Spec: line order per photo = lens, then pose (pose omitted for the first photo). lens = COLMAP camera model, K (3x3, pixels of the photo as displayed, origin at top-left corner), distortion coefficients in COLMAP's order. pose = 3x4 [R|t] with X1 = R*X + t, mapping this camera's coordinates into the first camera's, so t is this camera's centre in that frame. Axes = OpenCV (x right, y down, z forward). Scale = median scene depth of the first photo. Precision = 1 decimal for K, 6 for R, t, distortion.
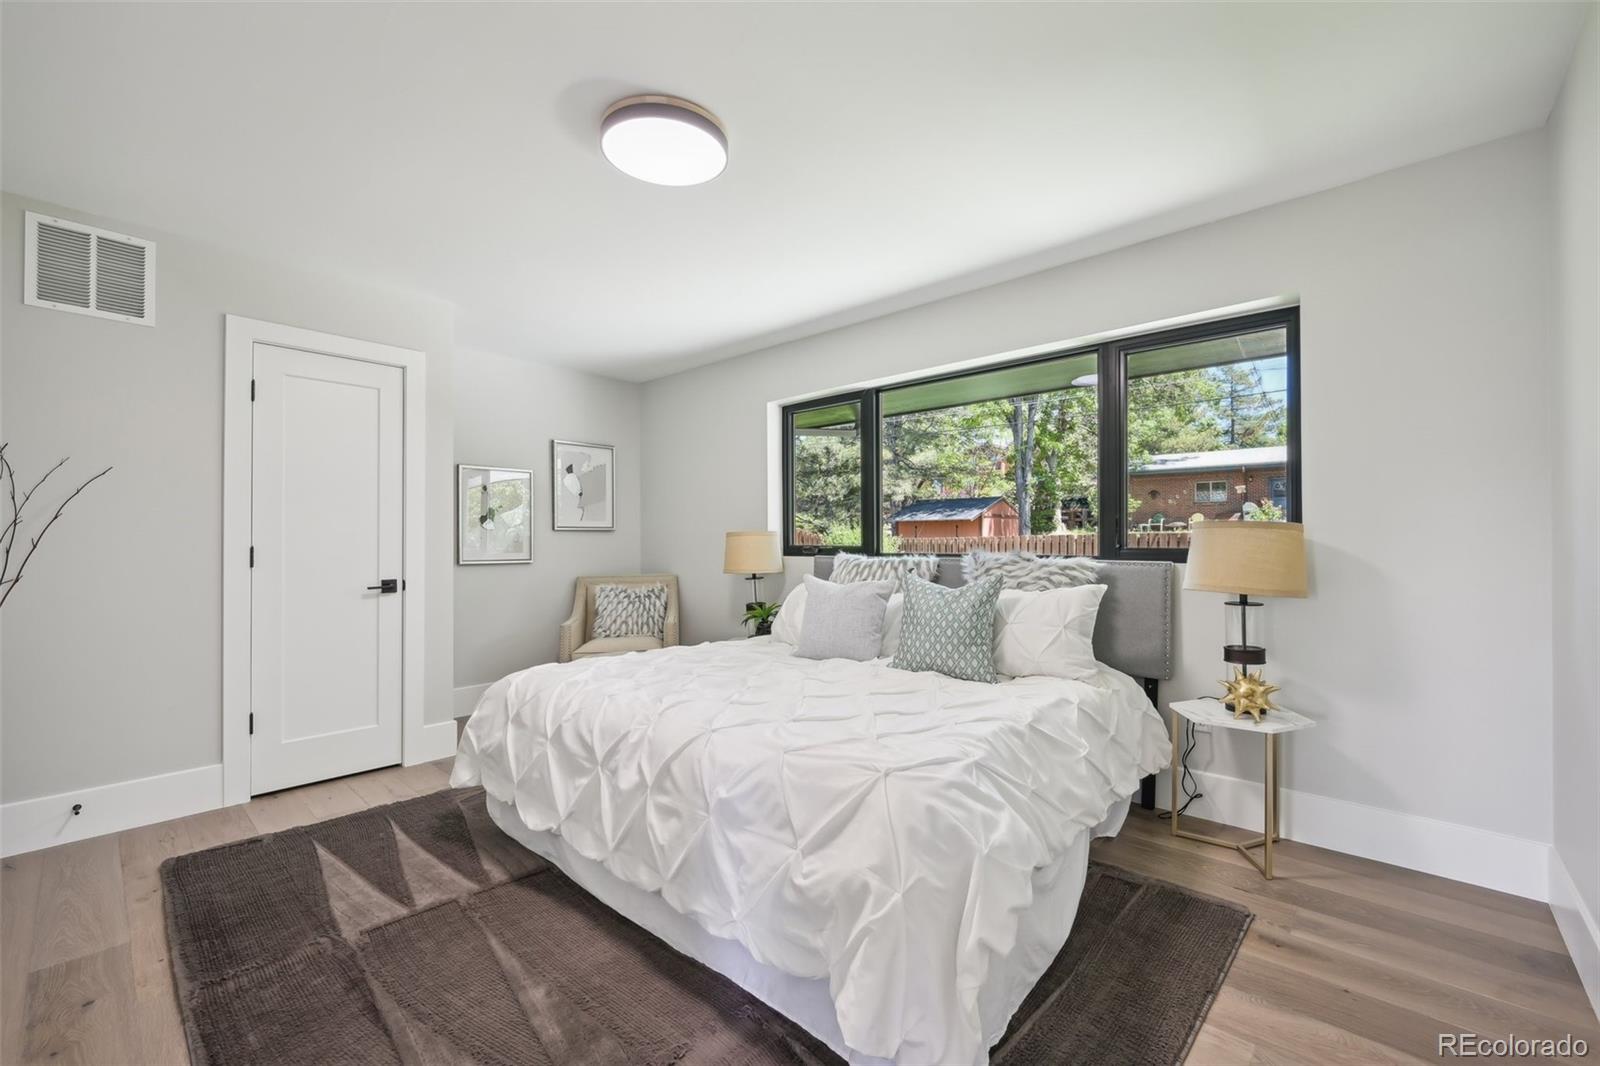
lens RADIAL K [[668.9, 0, 800.0], [0, 668.9, 533.0], [0, 0, 1]] dist [0.000387, 0.000098]
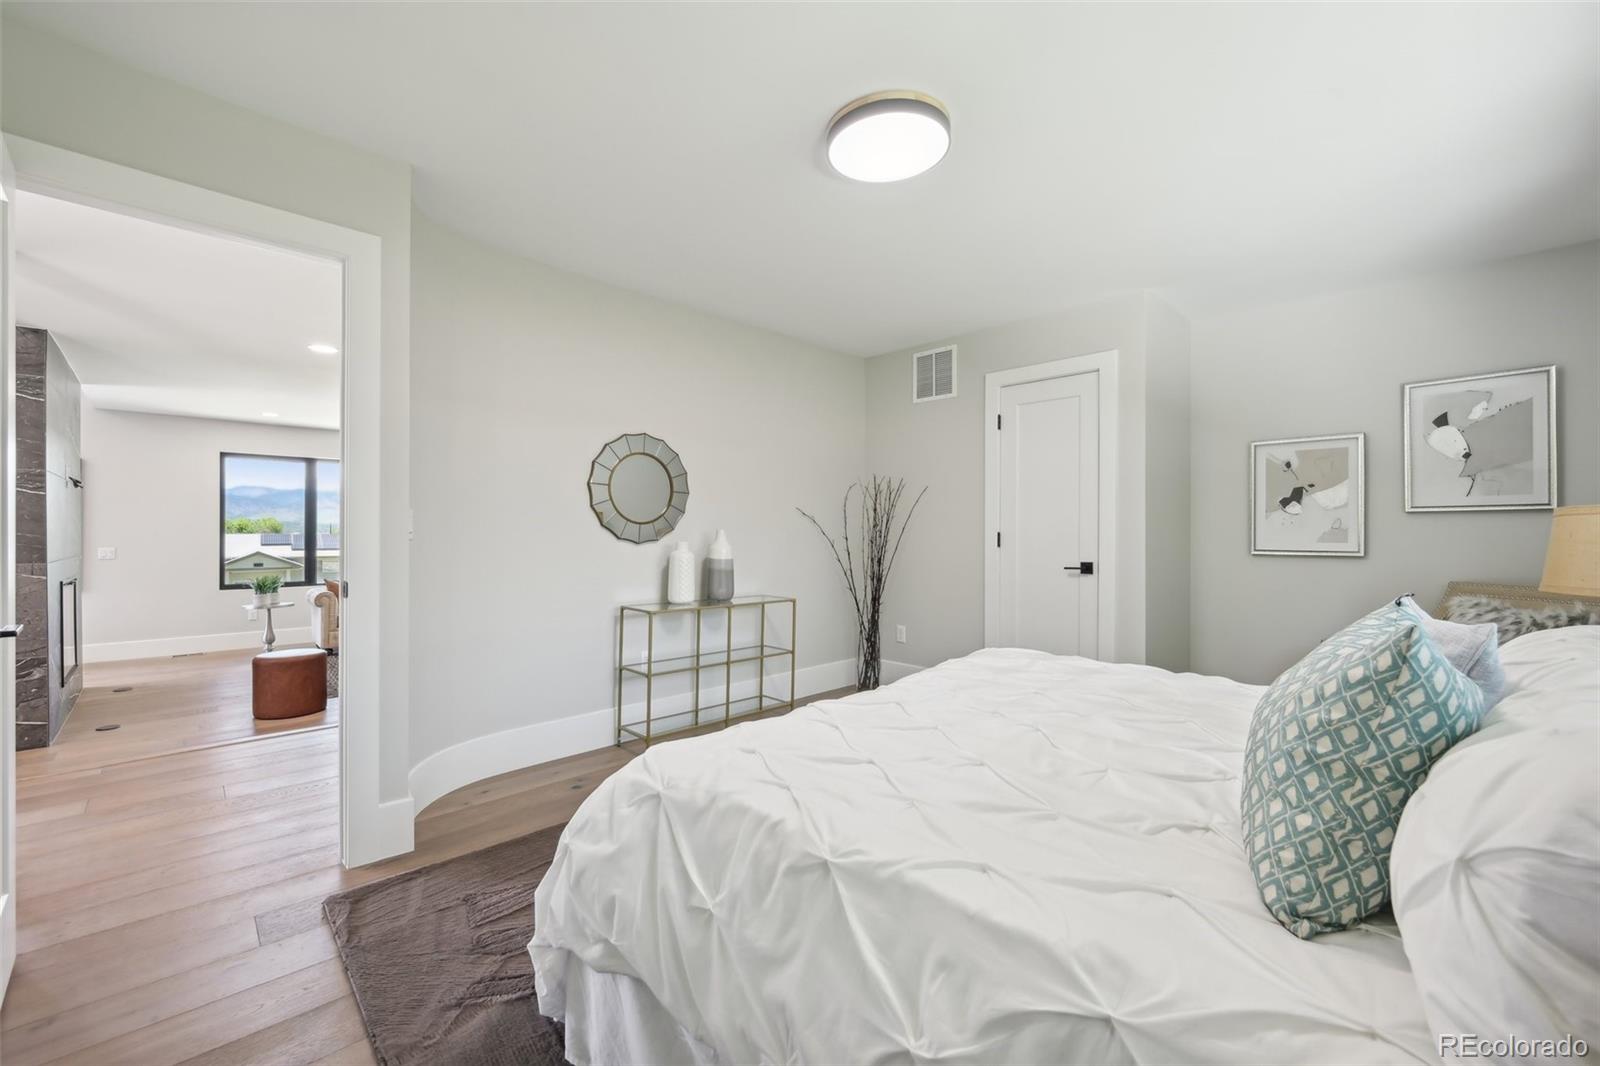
lens RADIAL K [[642.3, 0, 798.3], [0, 642.3, 533.9], [0, 0, 1]] dist [-0.000855, 0.000440]
pose [[-0.075111, 0.006684, -0.997153, 0.502854], [0.011902, 0.999912, 0.005806, 0.009769], [0.997104, -0.011432, -0.075184, 0.593453]]
